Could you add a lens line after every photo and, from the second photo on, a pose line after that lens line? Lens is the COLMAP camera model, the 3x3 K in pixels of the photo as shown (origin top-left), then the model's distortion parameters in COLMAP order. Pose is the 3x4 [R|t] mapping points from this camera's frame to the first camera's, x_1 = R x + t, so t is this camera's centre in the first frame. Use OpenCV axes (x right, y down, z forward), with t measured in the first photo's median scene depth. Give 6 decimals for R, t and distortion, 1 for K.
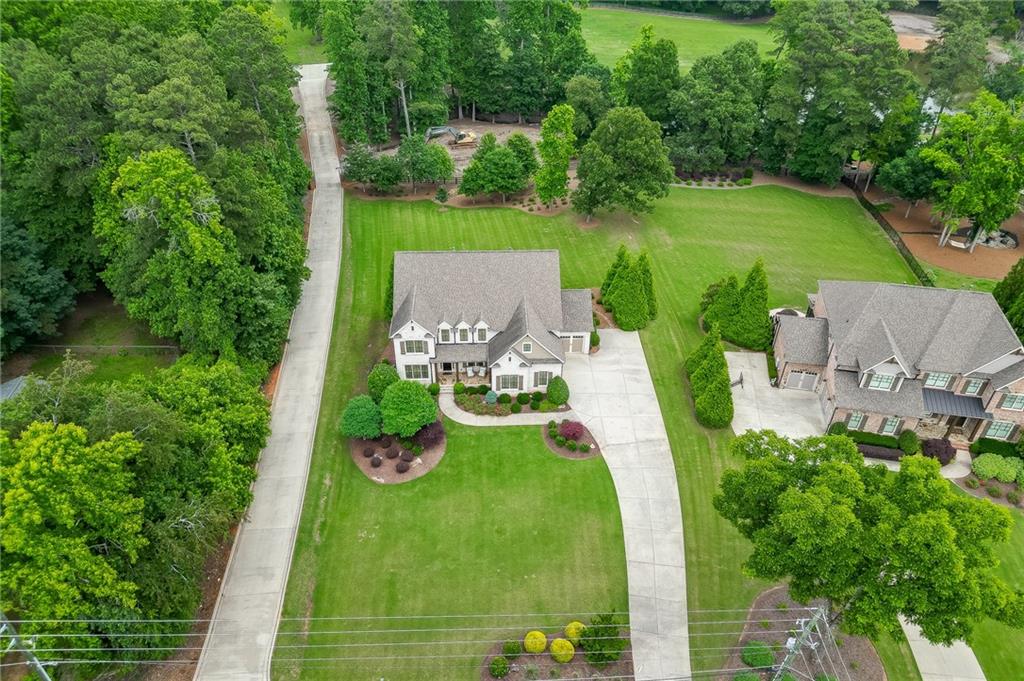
lens RADIAL K [[719.1, 0, 512.0], [0, 719.1, 340.5], [0, 0, 1]] dist [0.047371, -0.001521]
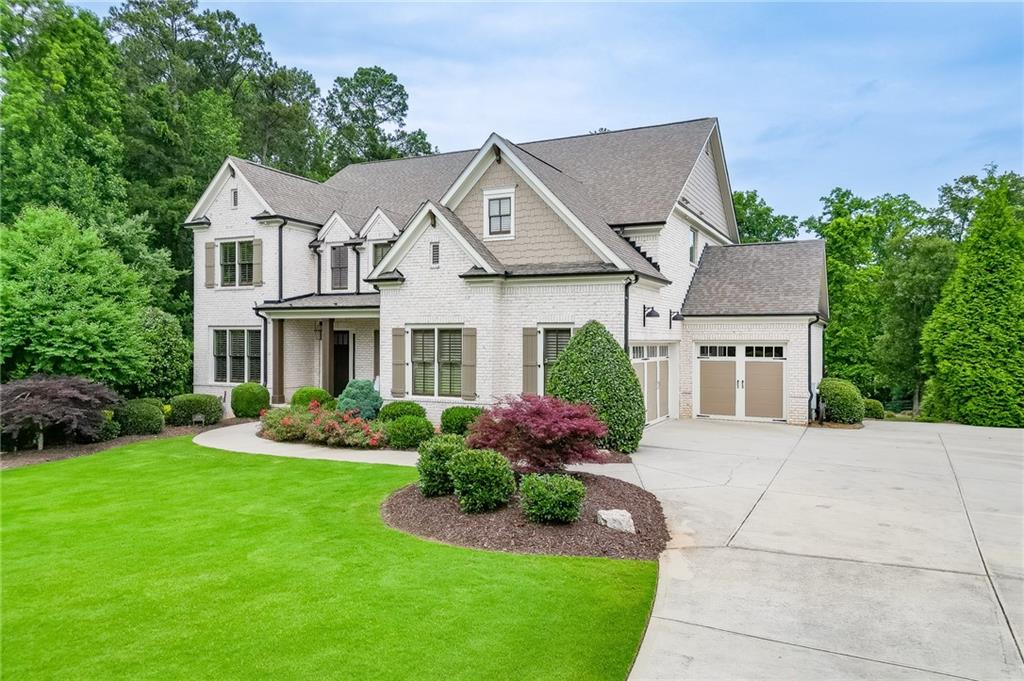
lens RADIAL K [[719.1, 0, 512.0], [0, 719.1, 340.5], [0, 0, 1]] dist [0.047371, -0.001521]
pose [[0.878169, -0.004433, -0.478329, 0.154544], [-0.287028, 0.795053, -0.534327, 0.191103], [0.382666, 0.606523, 0.696919, 0.824240]]
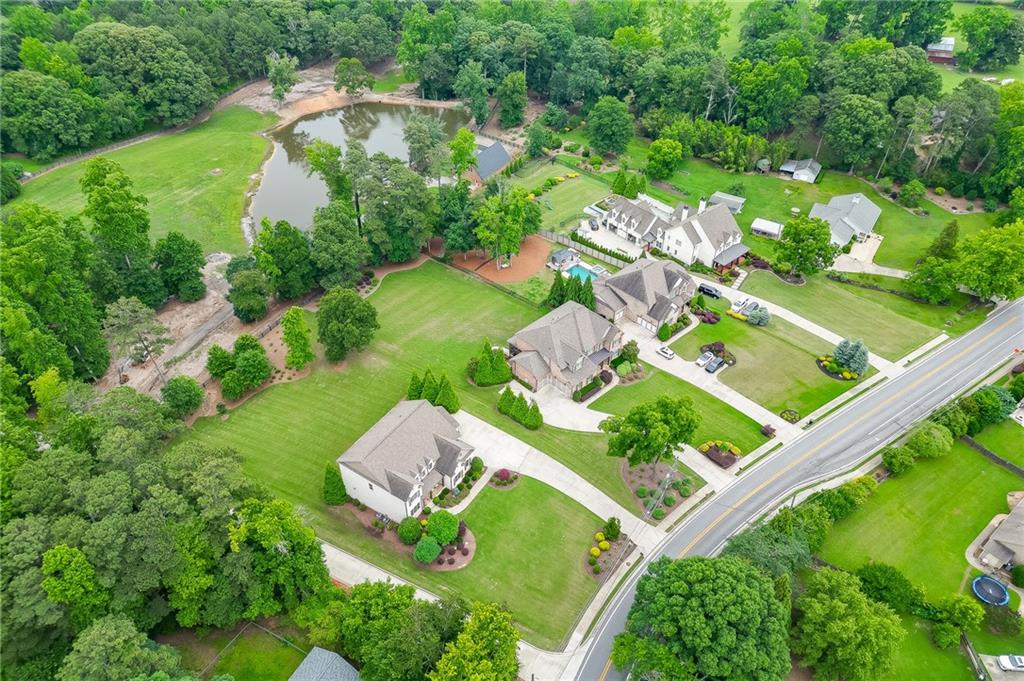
lens RADIAL K [[719.1, 0, 512.0], [0, 719.1, 340.5], [0, 0, 1]] dist [0.047371, -0.001521]
pose [[0.578377, -0.528252, 0.621635, -0.843160], [0.487396, 0.834829, 0.255940, -0.605776], [-0.654160, 0.154953, 0.740314, -0.438736]]
